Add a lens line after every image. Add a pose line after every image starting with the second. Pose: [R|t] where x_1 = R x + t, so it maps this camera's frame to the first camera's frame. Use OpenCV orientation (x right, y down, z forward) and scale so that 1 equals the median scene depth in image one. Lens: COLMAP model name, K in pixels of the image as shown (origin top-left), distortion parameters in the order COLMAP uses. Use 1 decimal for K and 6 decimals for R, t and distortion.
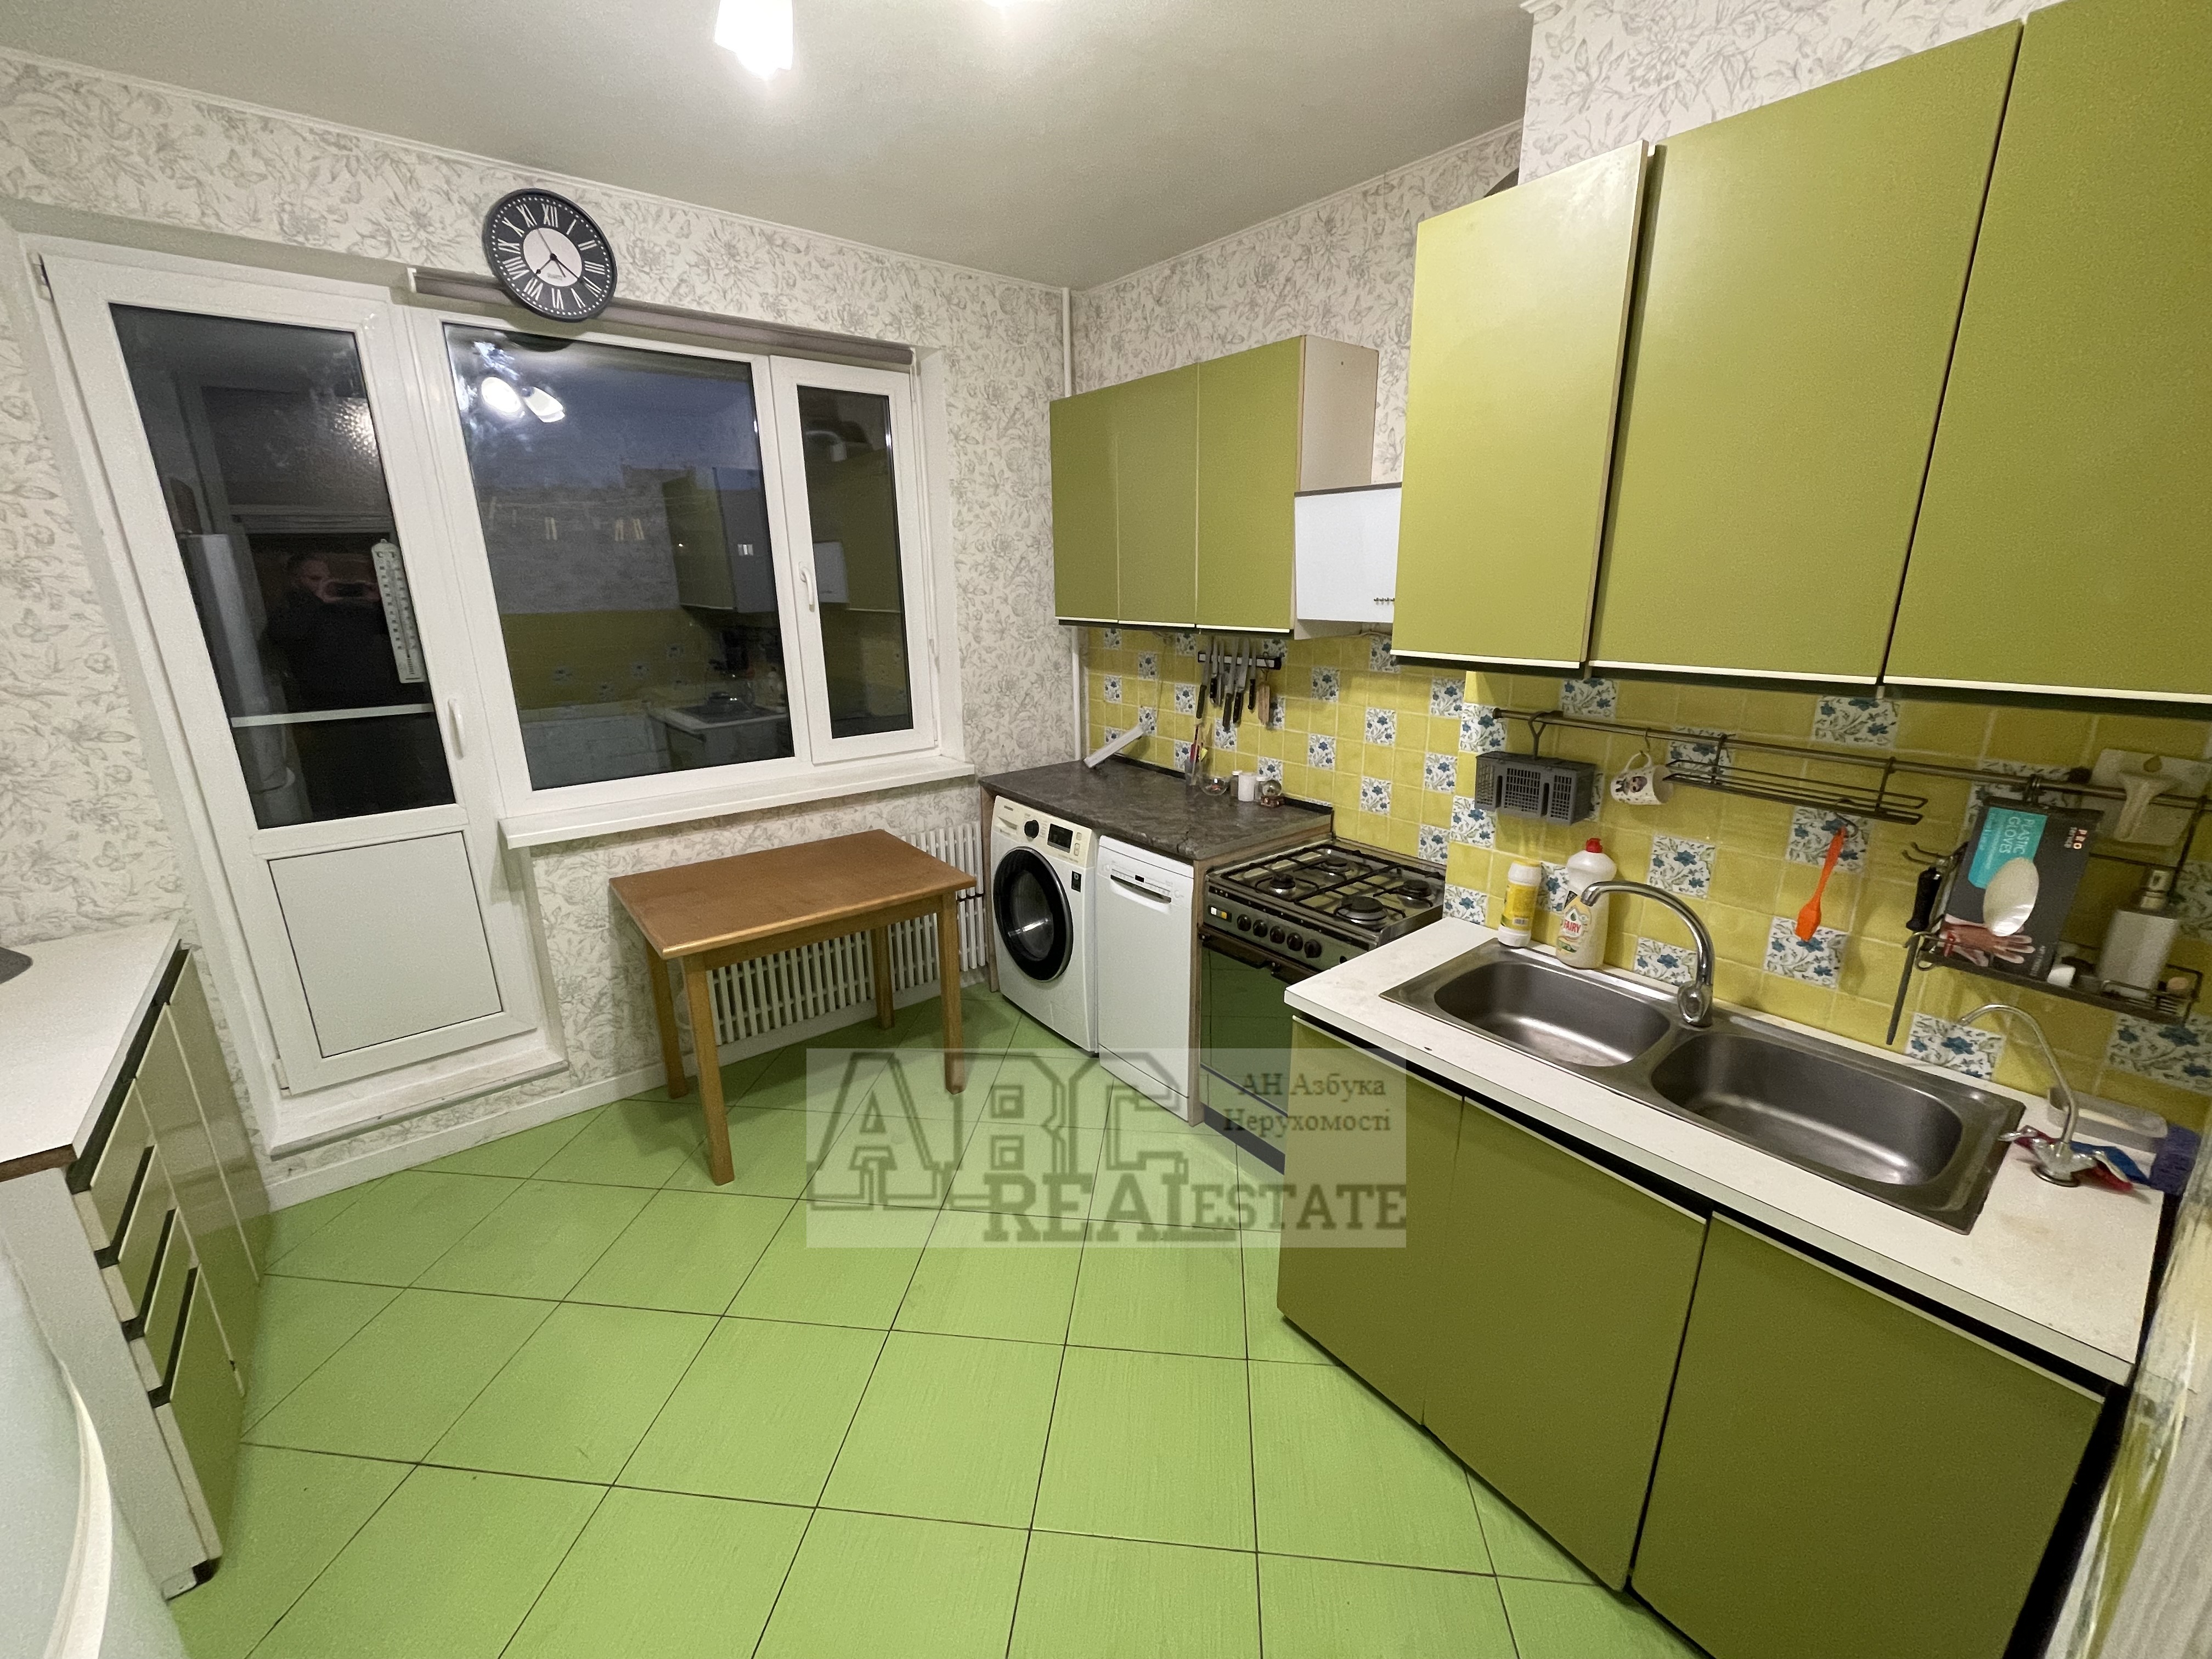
lens RADIAL K [[893.2, 0, 1109.5], [0, 893.2, 827.7], [0, 0, 1]] dist [0.002202, -0.000660]
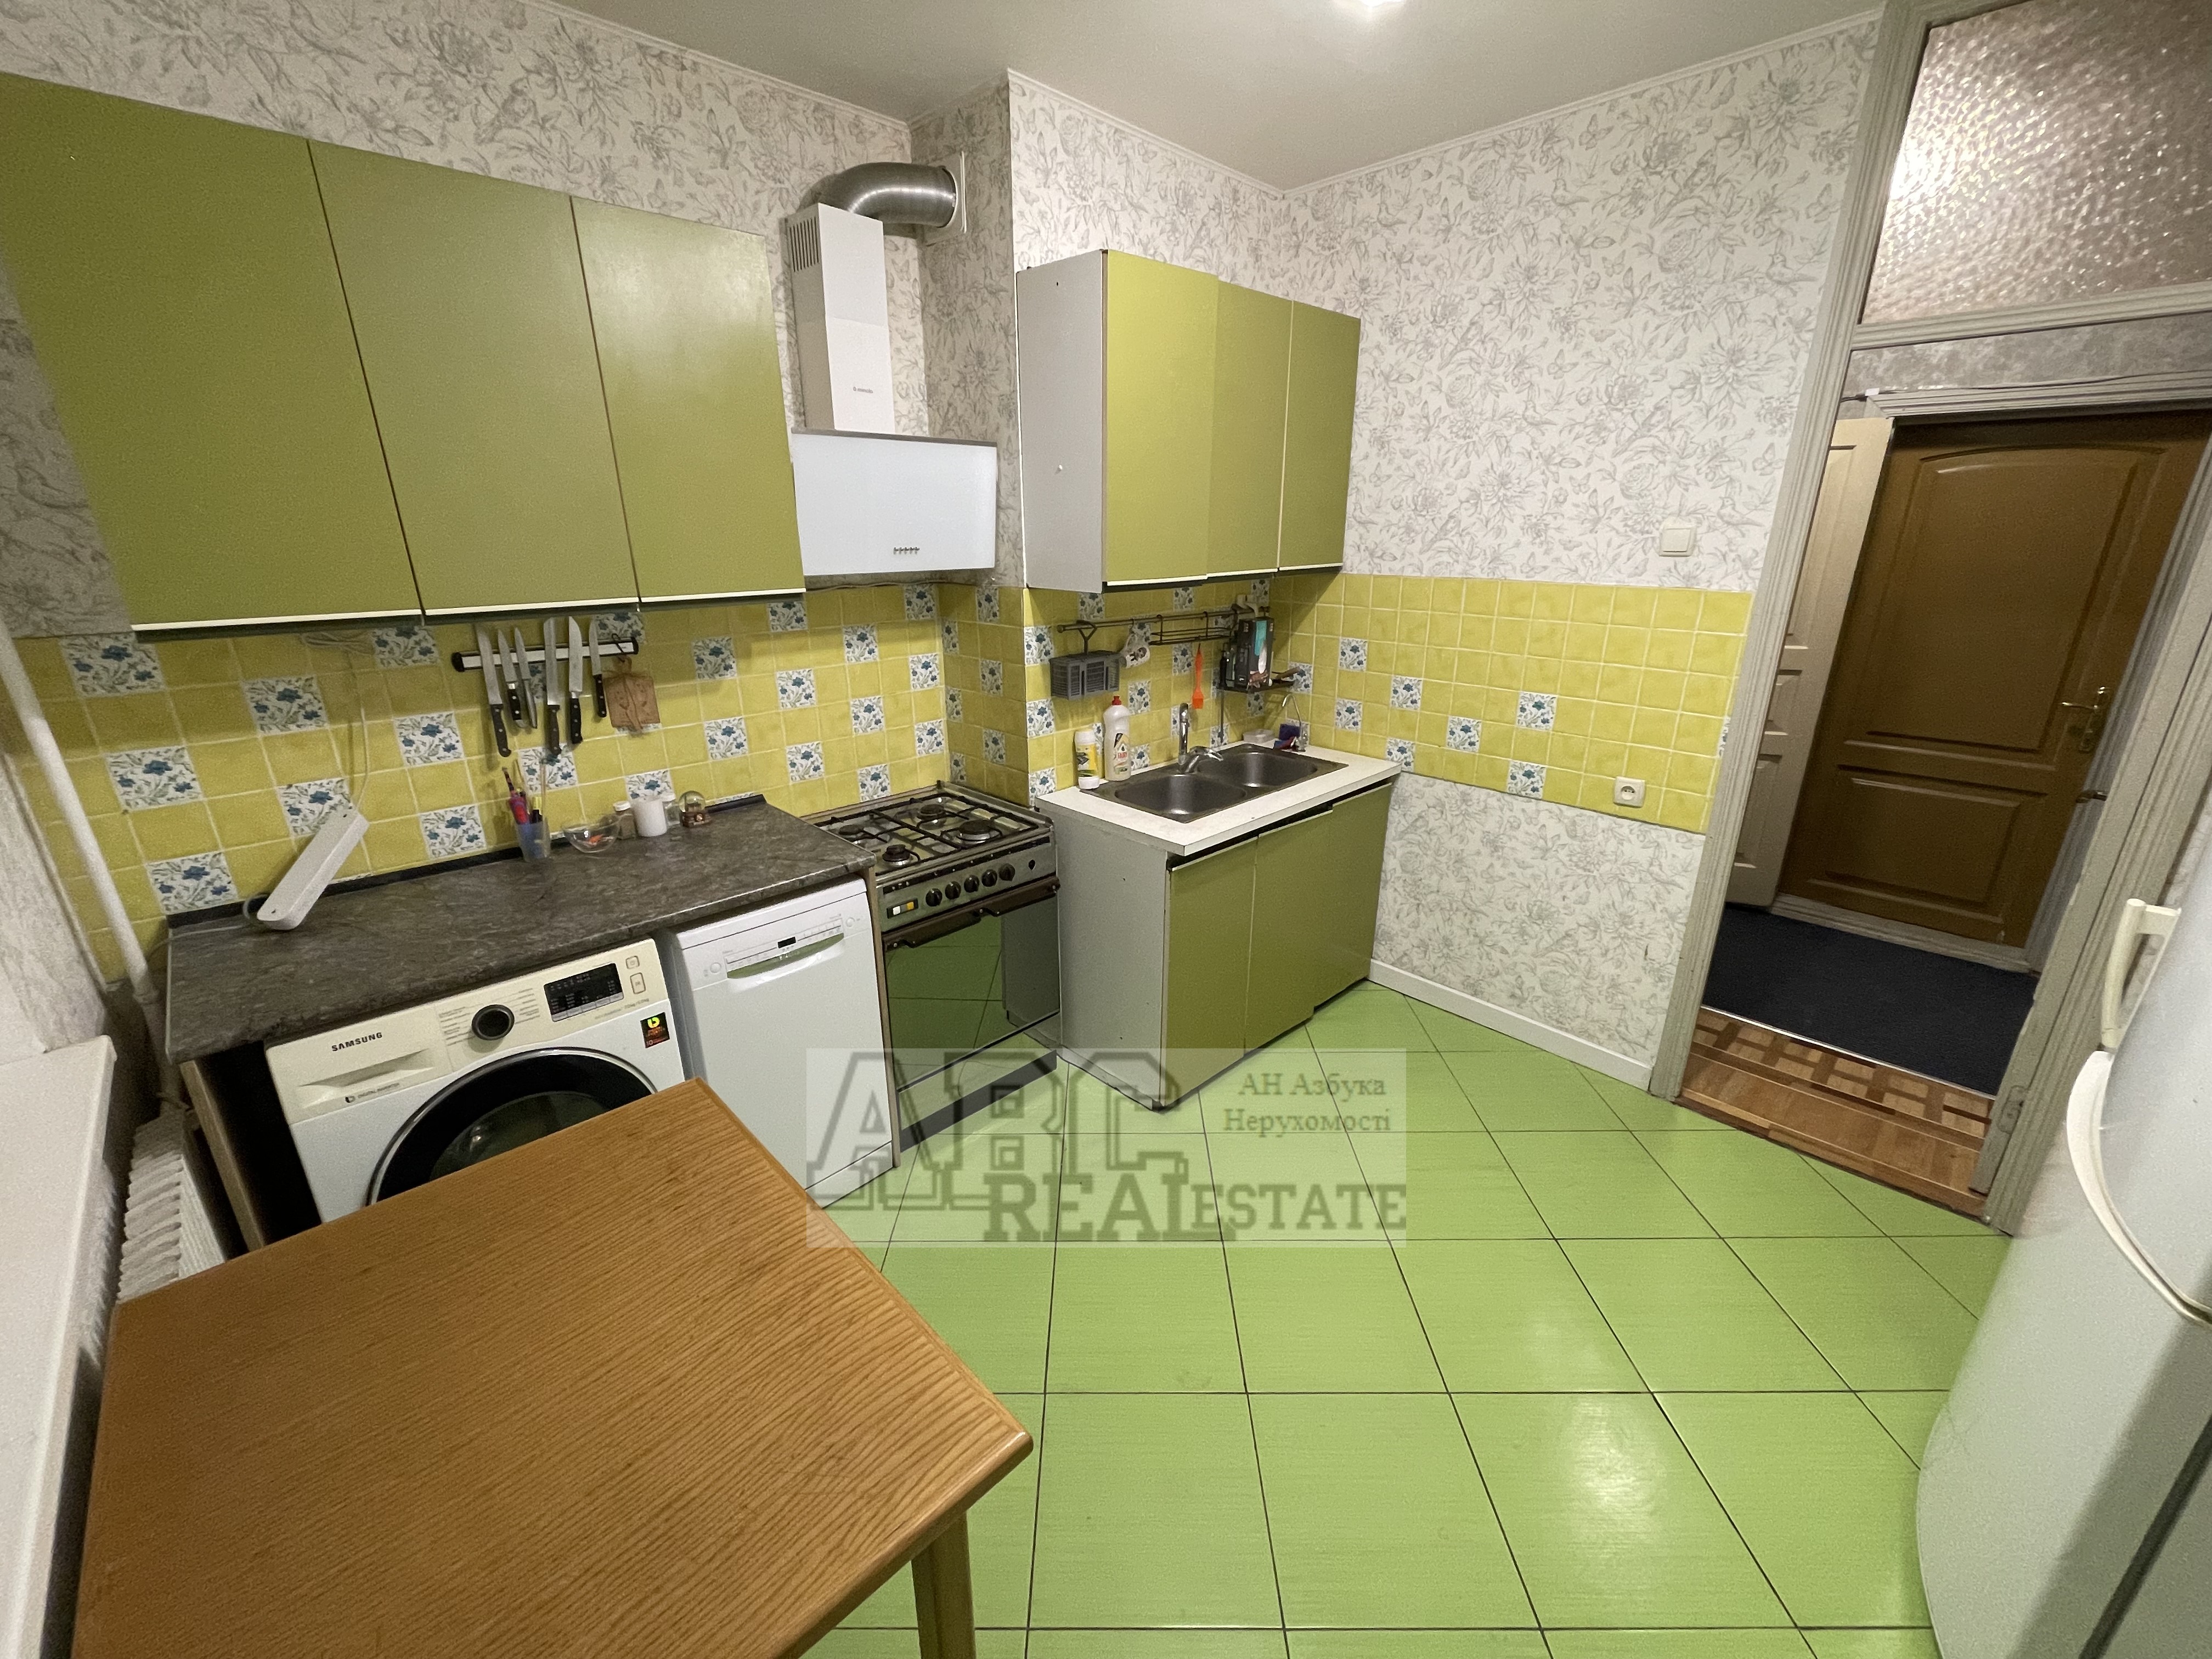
lens RADIAL K [[893.2, 0, 1118.7], [0, 893.2, 824.1], [0, 0, 1]] dist [0.002202, -0.000660]
pose [[-0.107337, -0.309275, 0.944896, -0.248471], [0.278785, 0.902896, 0.327197, -0.073576], [-0.954336, 0.298543, -0.010693, 0.269532]]
